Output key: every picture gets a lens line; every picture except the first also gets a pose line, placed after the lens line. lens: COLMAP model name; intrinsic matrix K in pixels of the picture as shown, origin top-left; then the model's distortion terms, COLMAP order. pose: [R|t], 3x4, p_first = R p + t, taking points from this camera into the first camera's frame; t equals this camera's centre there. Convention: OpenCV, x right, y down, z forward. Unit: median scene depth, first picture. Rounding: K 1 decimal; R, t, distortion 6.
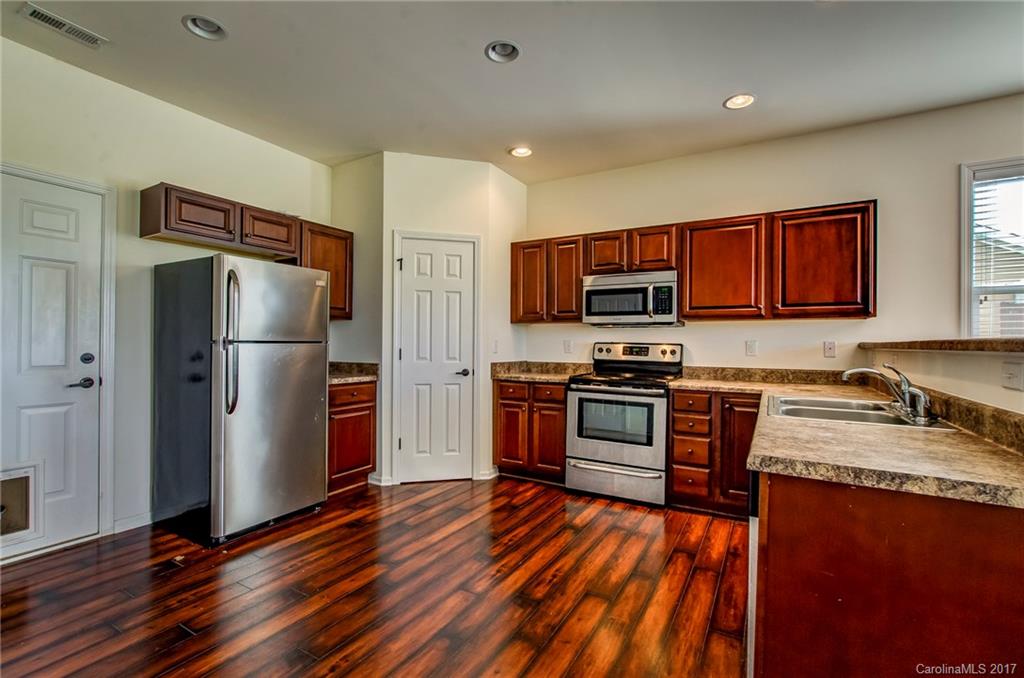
lens RADIAL K [[454.1, 0, 504.5], [0, 454.1, 345.4], [0, 0, 1]] dist [-0.021746, 0.000358]
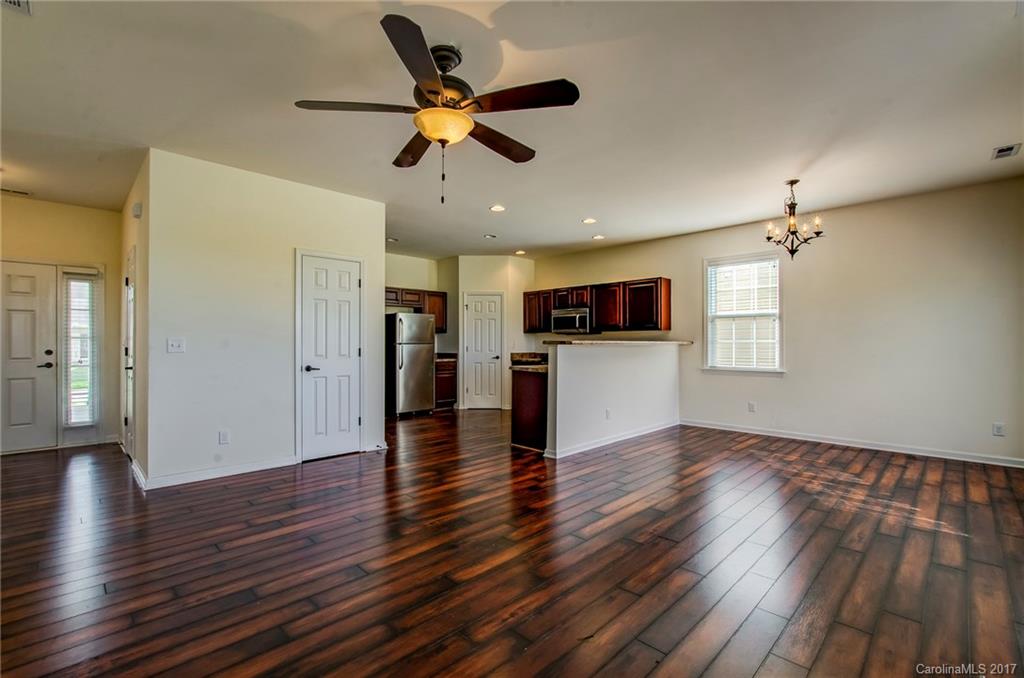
lens RADIAL K [[457.4, 0, 504.9], [0, 457.4, 340.3], [0, 0, 1]] dist [-0.018630, 0.000171]
pose [[0.967383, -0.011741, -0.253046, 0.541674], [0.008726, 0.999877, -0.013036, 0.009254], [0.253167, 0.010402, 0.967367, -1.163248]]
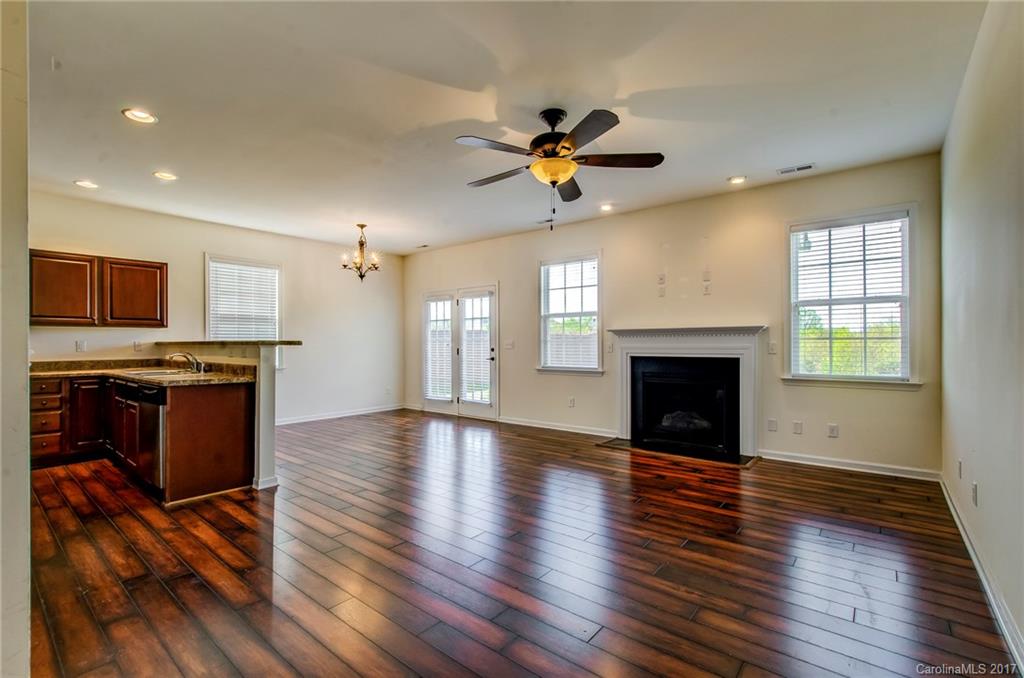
lens RADIAL K [[457.4, 0, 504.9], [0, 457.4, 340.3], [0, 0, 1]] dist [-0.018630, 0.000171]
pose [[0.148384, -0.005401, 0.988915, -0.655520], [0.009138, 0.999950, 0.004090, -0.006177], [-0.988888, 0.008430, 0.148426, -0.526585]]
